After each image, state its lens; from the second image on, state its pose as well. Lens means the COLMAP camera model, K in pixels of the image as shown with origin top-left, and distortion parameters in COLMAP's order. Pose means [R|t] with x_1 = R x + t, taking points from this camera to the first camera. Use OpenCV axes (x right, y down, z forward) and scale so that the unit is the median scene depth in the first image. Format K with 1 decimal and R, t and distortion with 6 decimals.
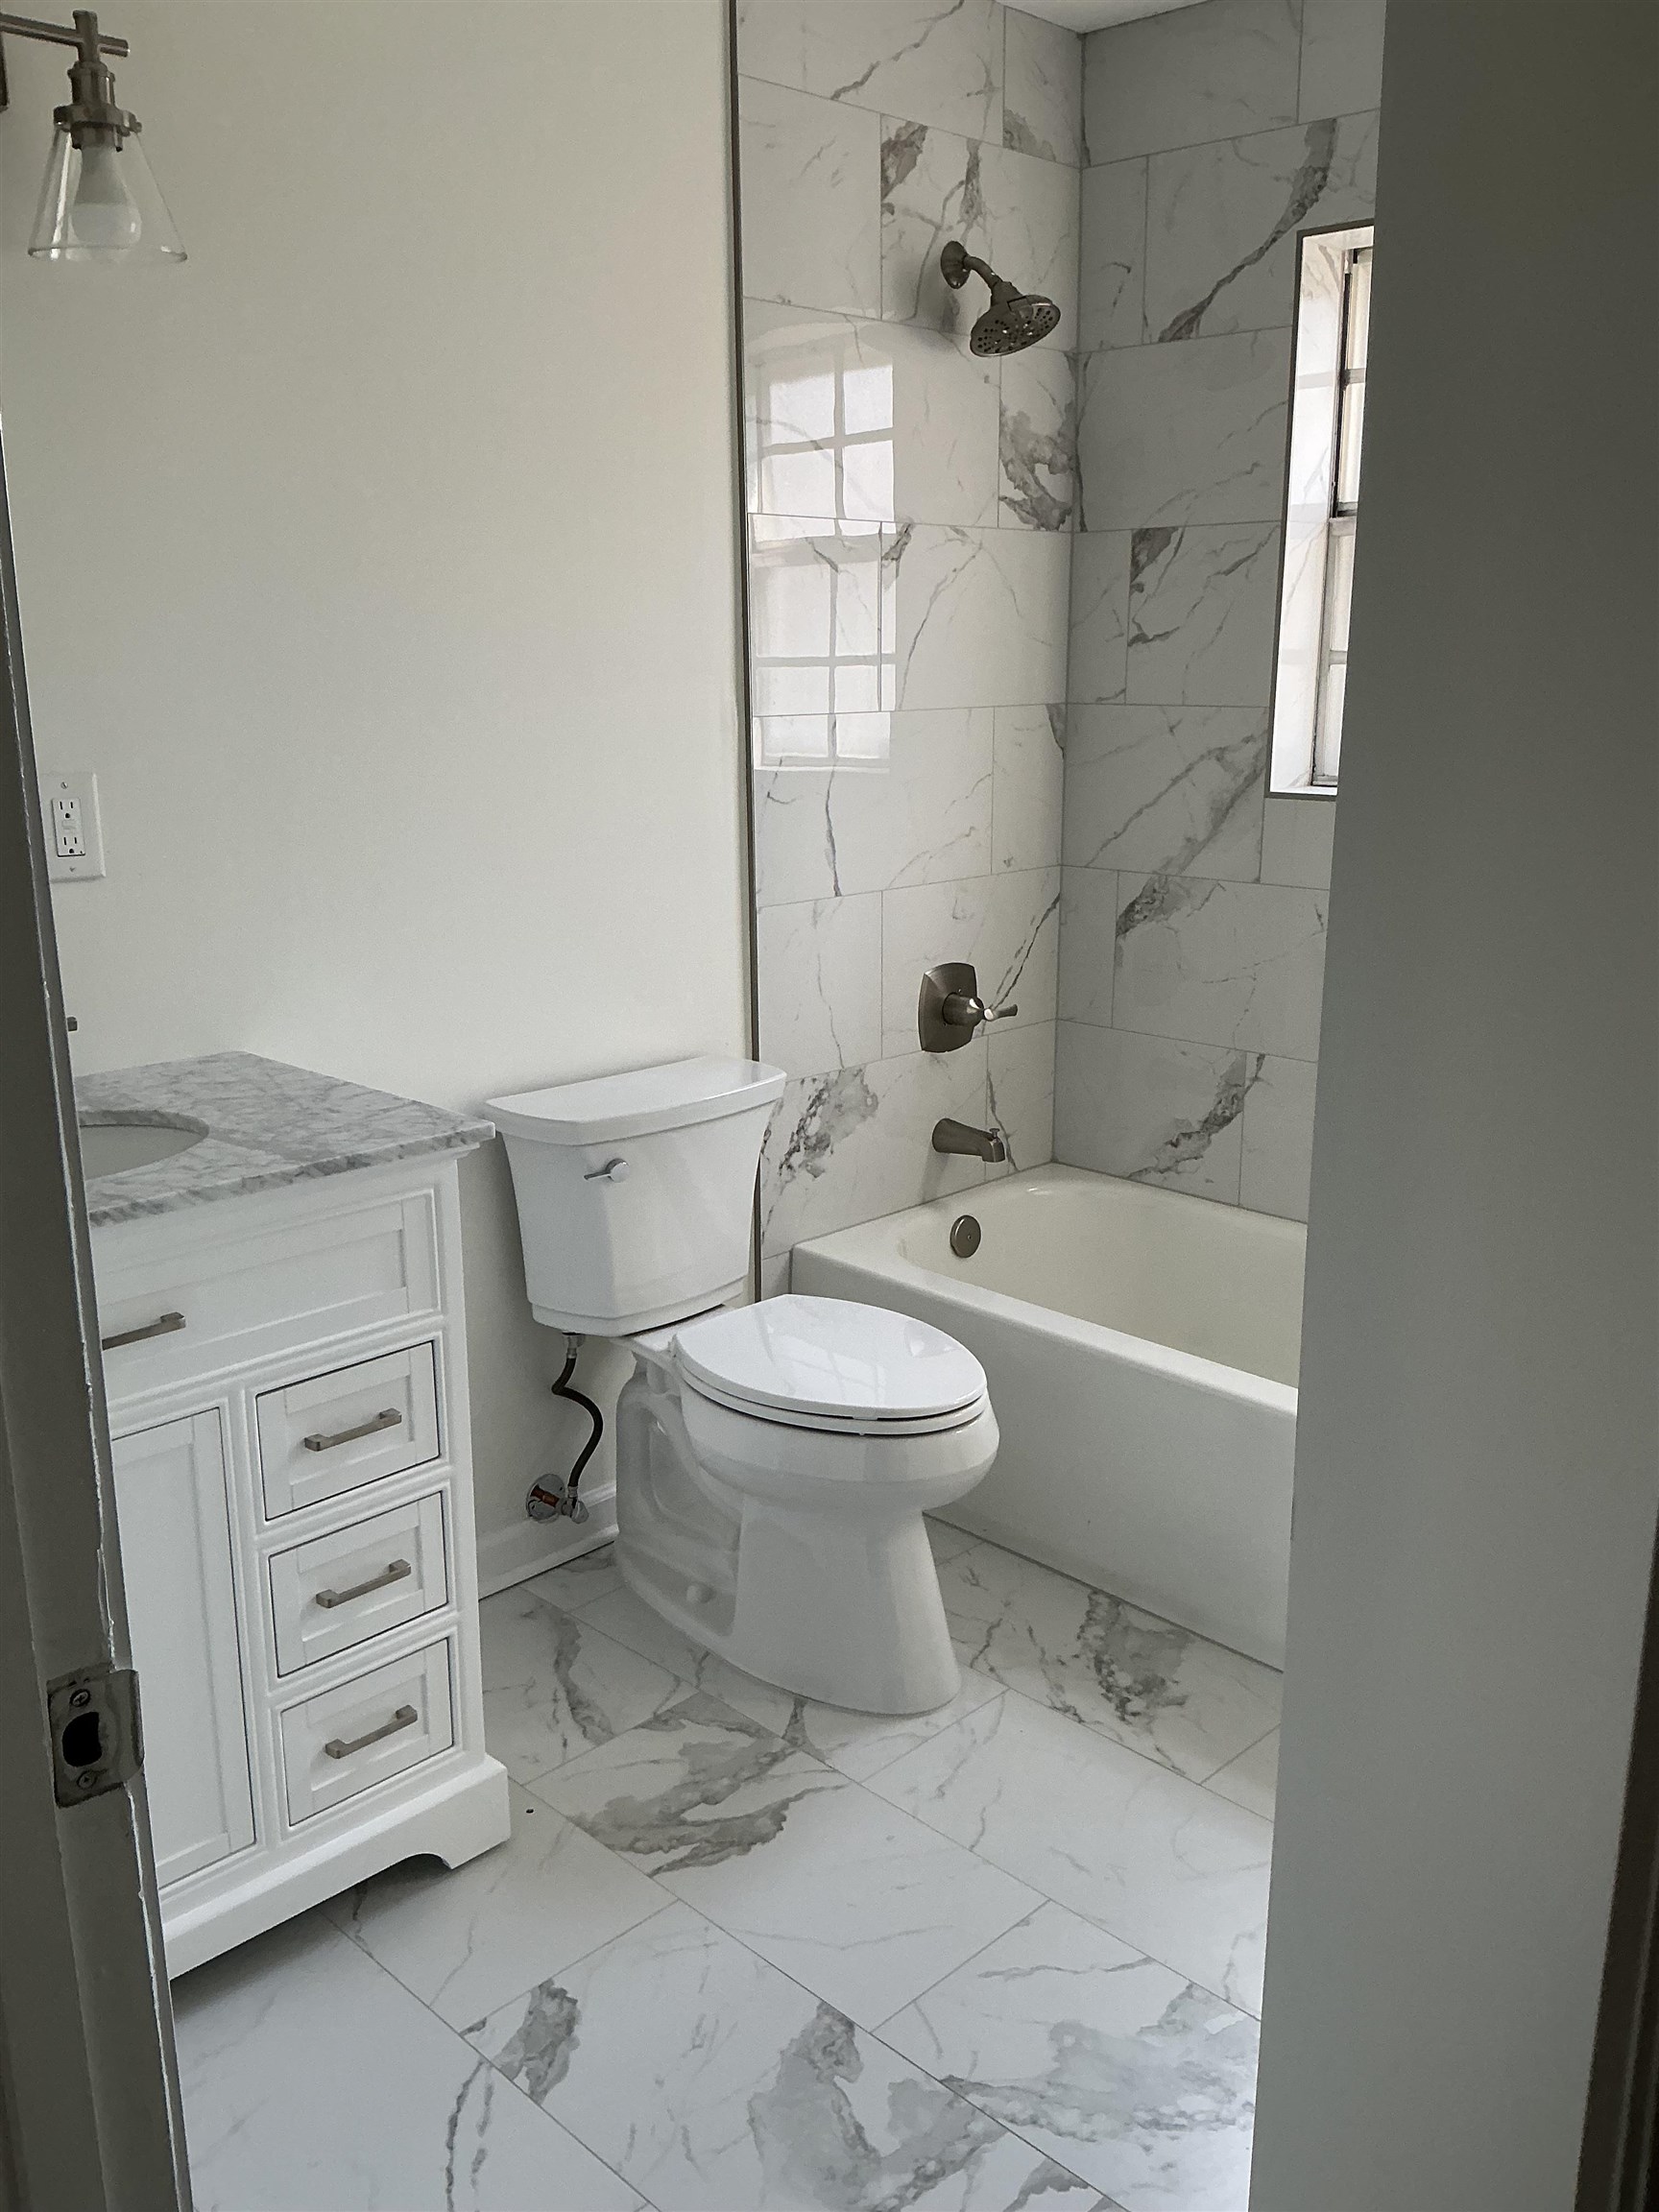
lens RADIAL K [[1849.7, 0, 819.1], [0, 1849.7, 1106.3], [0, 0, 1]] dist [0.167290, -0.338107]
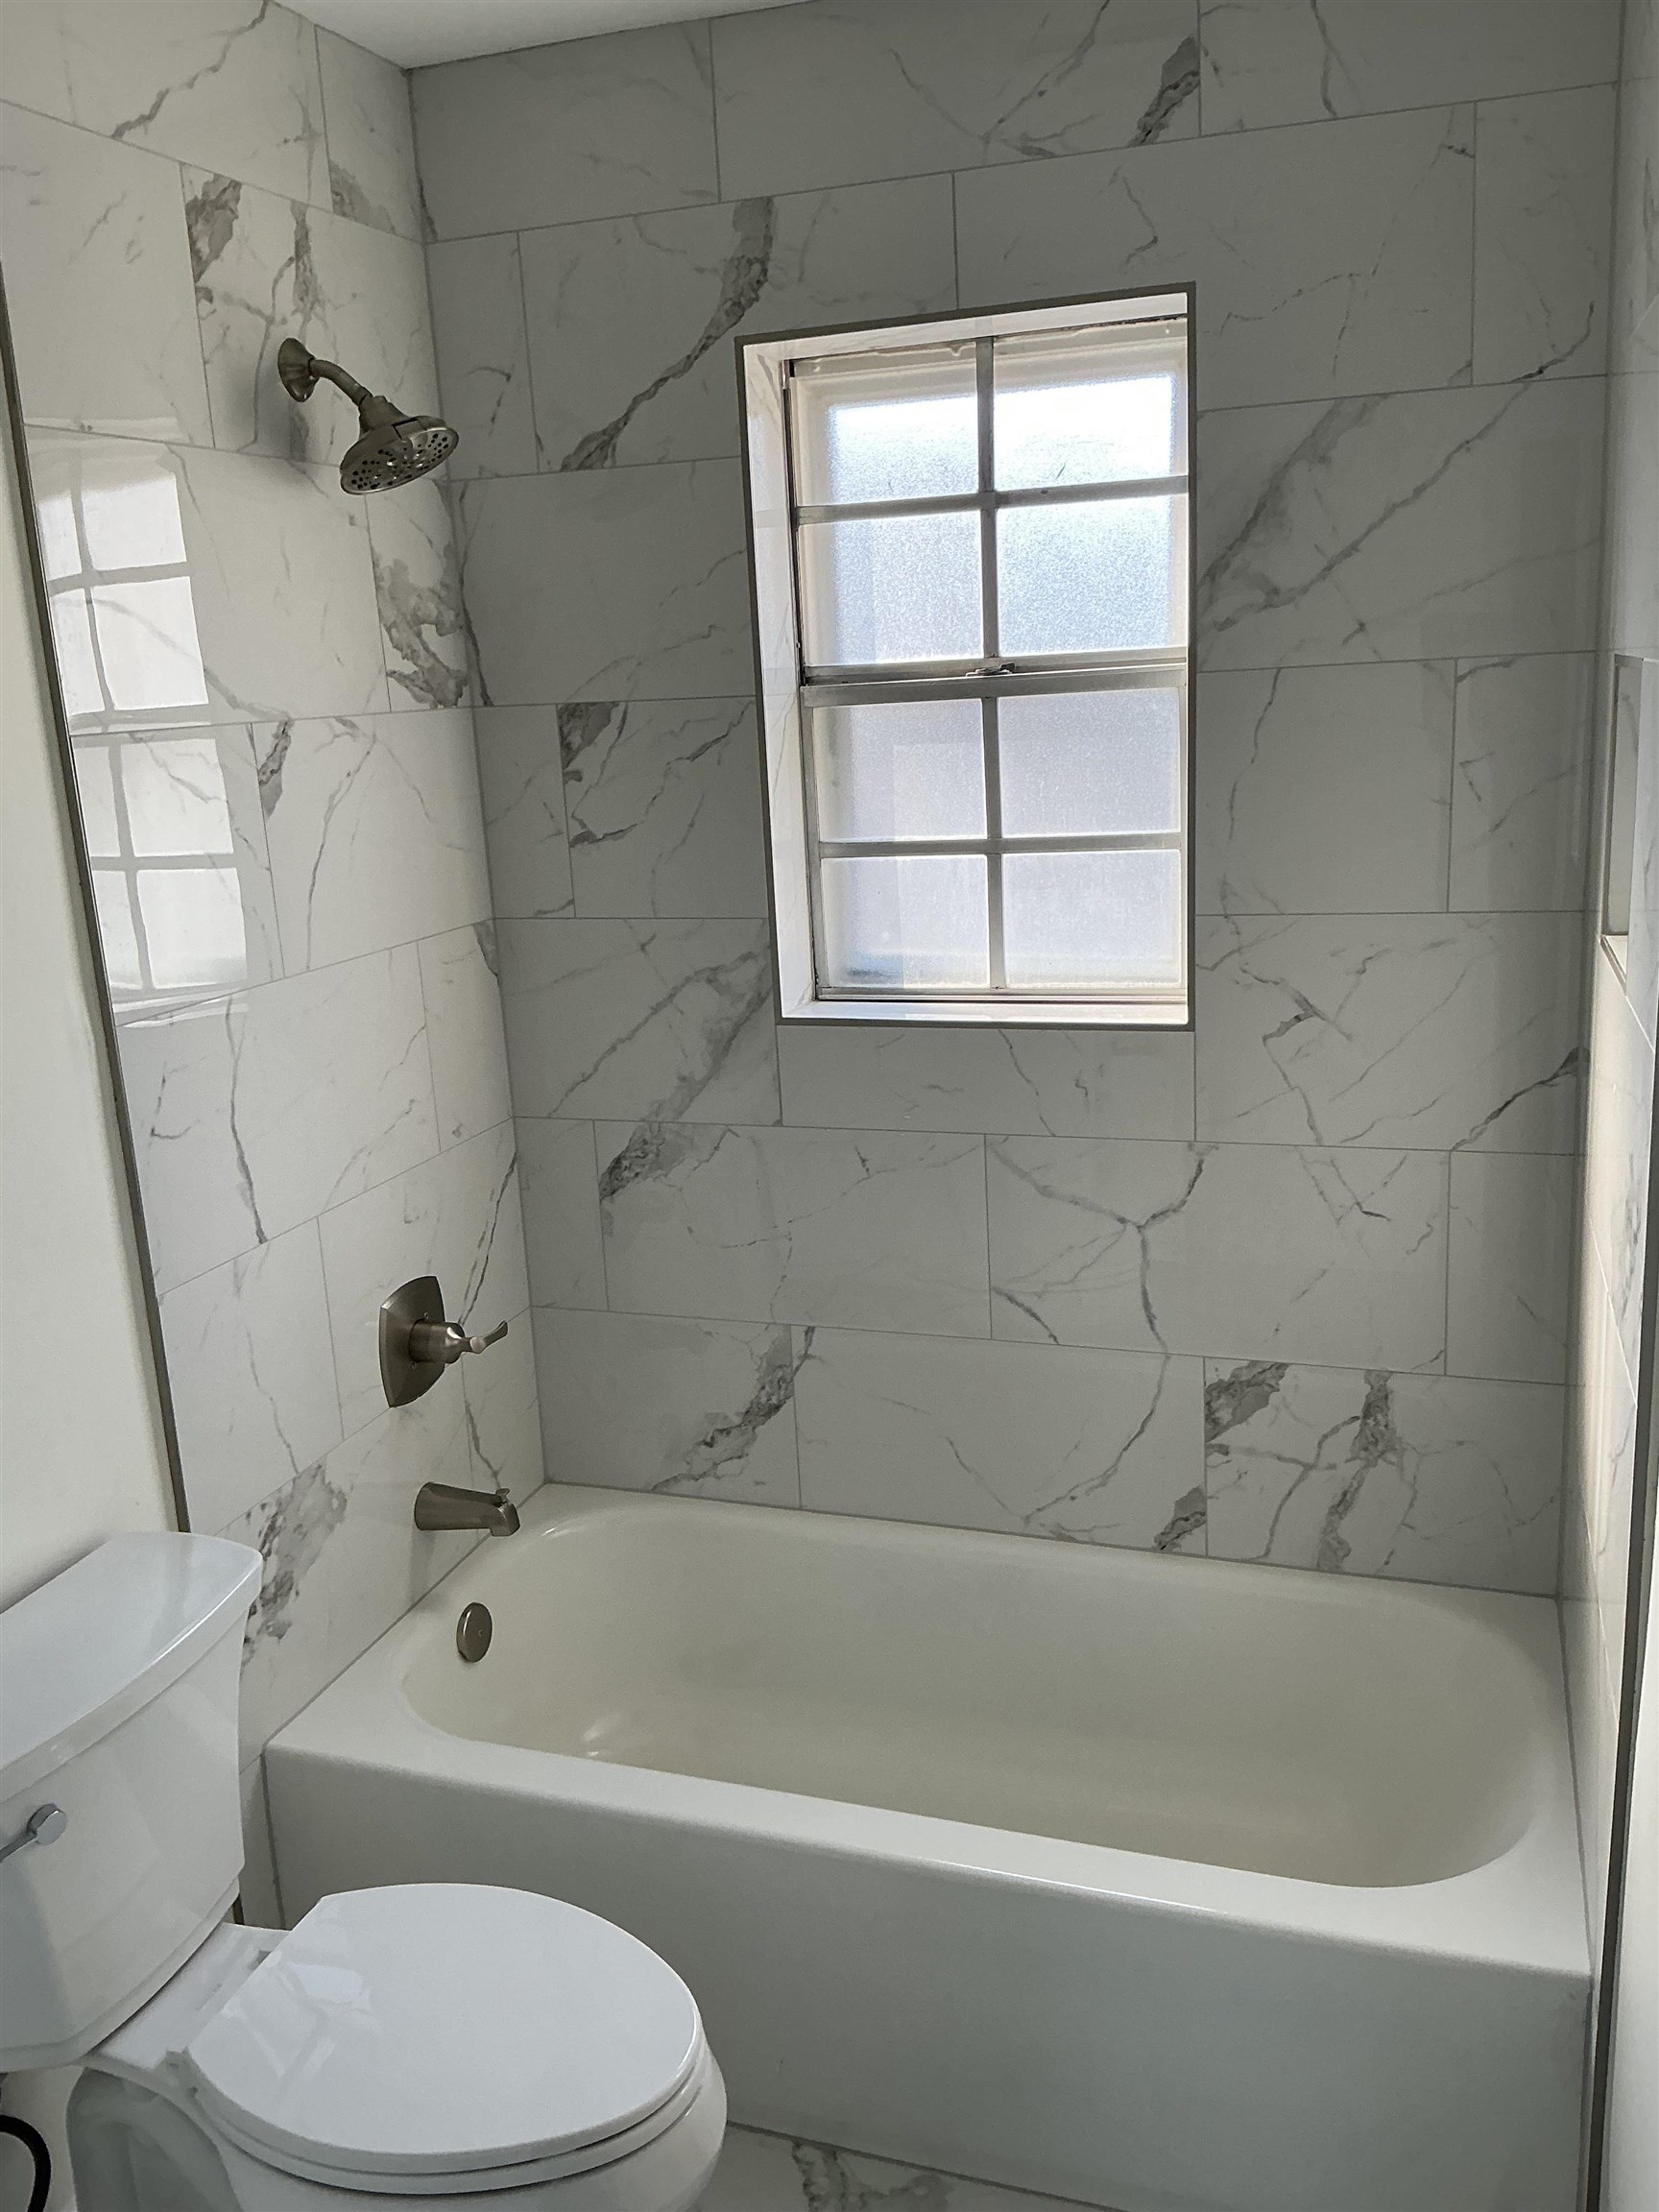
lens RADIAL K [[1849.7, 0, 819.1], [0, 1849.7, 1106.3], [0, 0, 1]] dist [0.167290, -0.338107]
pose [[0.902865, -0.143974, 0.405100, -0.076873], [0.153008, 0.988172, 0.010182, -0.134629], [-0.401775, 0.052791, 0.914216, 0.254825]]
